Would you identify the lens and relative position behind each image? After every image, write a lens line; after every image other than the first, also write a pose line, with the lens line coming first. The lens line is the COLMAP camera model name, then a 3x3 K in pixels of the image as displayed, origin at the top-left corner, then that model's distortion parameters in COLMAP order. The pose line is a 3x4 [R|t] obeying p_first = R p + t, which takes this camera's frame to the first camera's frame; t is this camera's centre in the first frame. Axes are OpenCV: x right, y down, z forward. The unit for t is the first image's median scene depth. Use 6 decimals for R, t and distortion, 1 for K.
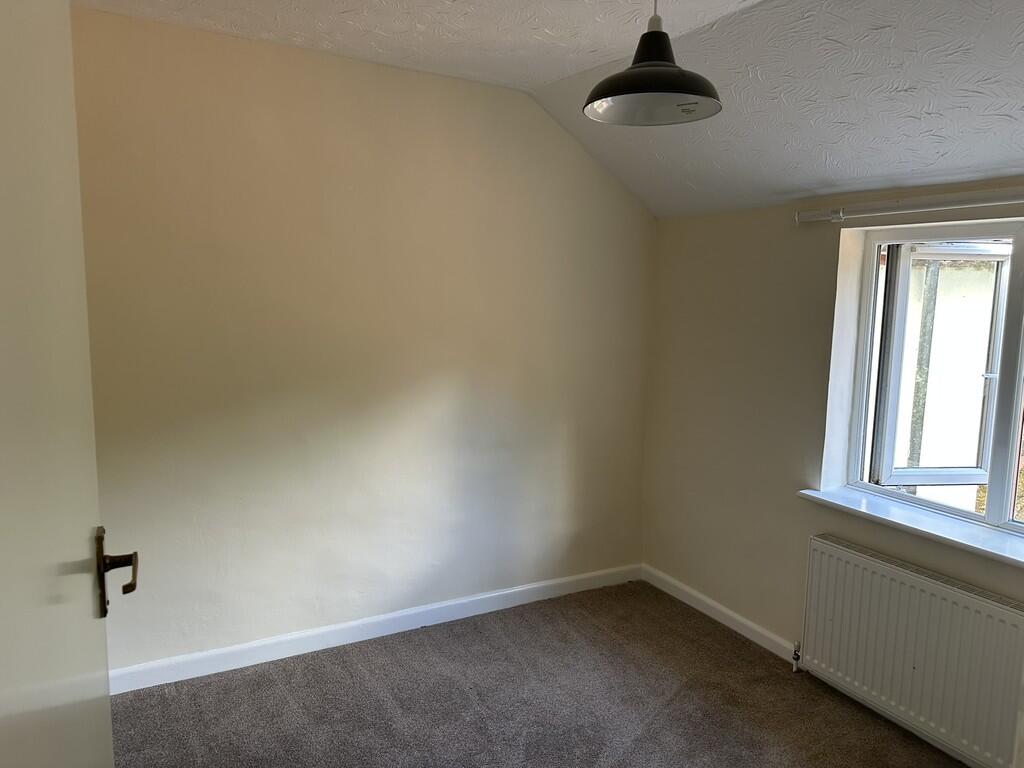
lens RADIAL K [[730.9, 0, 512.0], [0, 730.9, 384.0], [0, 0, 1]] dist [0.091467, -0.114306]
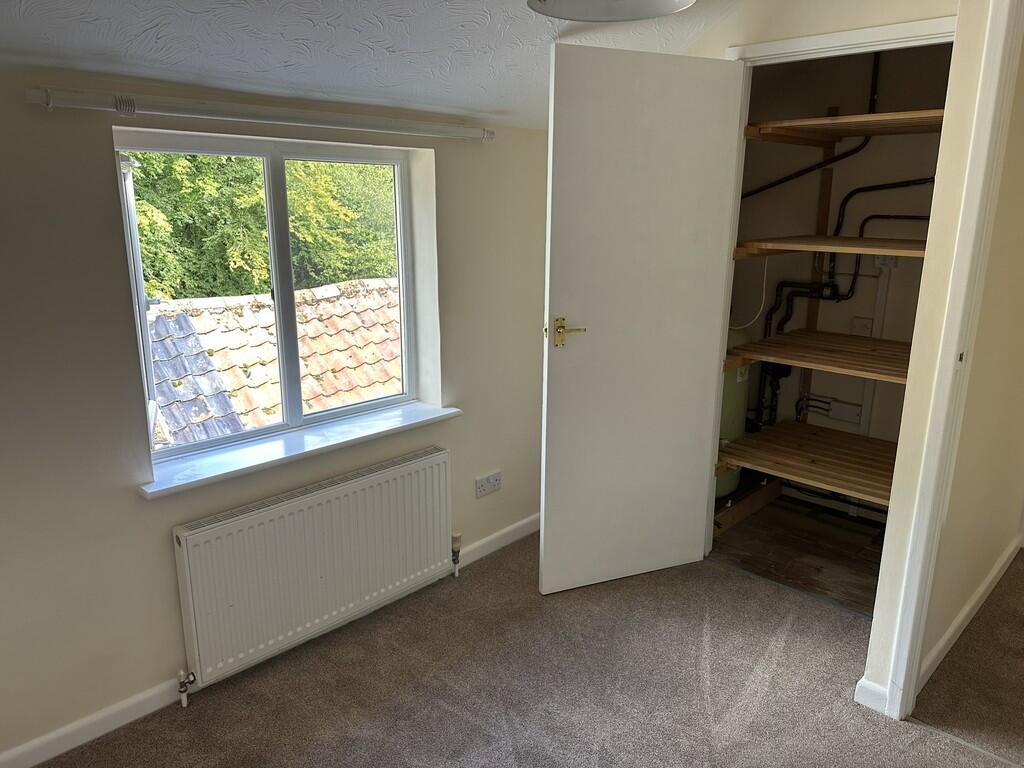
lens RADIAL K [[730.9, 0, 512.0], [0, 730.9, 384.0], [0, 0, 1]] dist [0.091467, -0.114306]
pose [[-0.294455, -0.244983, 0.923731, -0.403952], [0.116119, 0.950251, 0.289032, -0.135984], [-0.948584, 0.192369, -0.251359, 0.875478]]
